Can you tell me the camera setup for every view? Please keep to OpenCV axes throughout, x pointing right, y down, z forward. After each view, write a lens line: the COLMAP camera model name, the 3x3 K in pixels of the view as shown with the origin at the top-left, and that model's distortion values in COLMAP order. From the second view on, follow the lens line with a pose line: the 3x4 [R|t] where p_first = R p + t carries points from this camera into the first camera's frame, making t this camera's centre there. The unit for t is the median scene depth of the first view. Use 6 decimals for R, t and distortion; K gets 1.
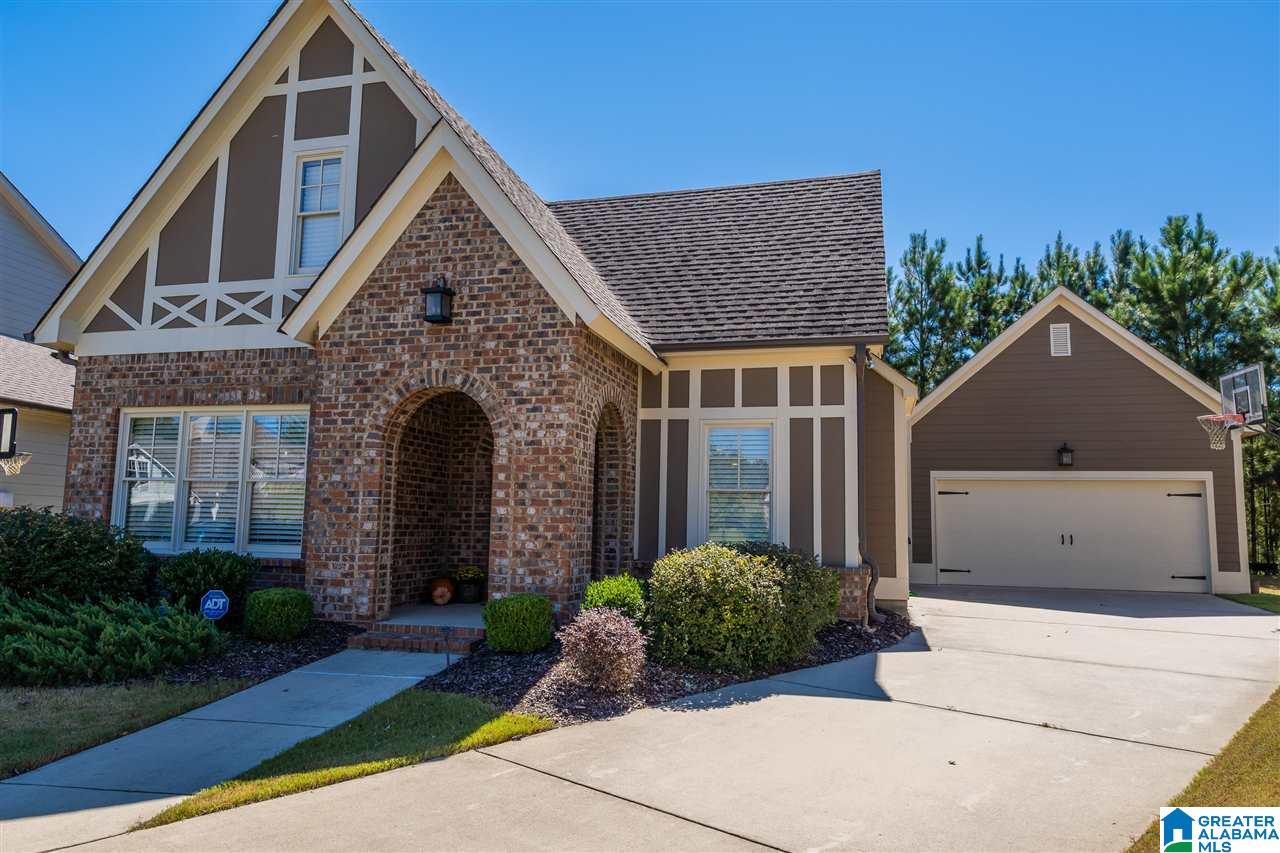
lens RADIAL K [[878.2, 0, 637.5], [0, 878.2, 411.5], [0, 0, 1]] dist [-0.117844, 0.141391]
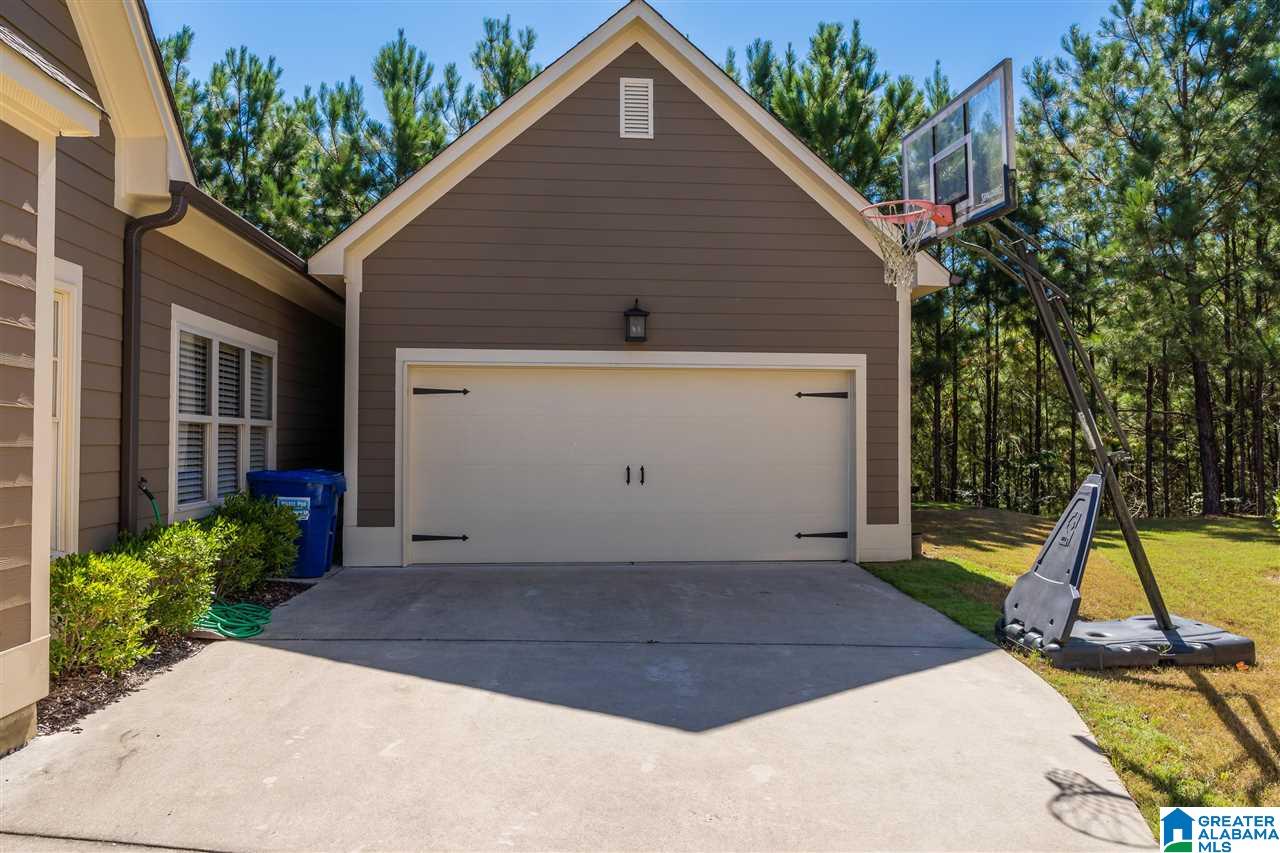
lens RADIAL K [[878.6, 0, 637.1], [0, 878.6, 423.6], [0, 0, 1]] dist [-0.001567, -0.002883]
pose [[0.933693, -0.013773, 0.357809, 0.207659], [-0.029122, 0.993029, 0.114217, 0.035608], [-0.356888, -0.117064, 0.926783, 0.331691]]
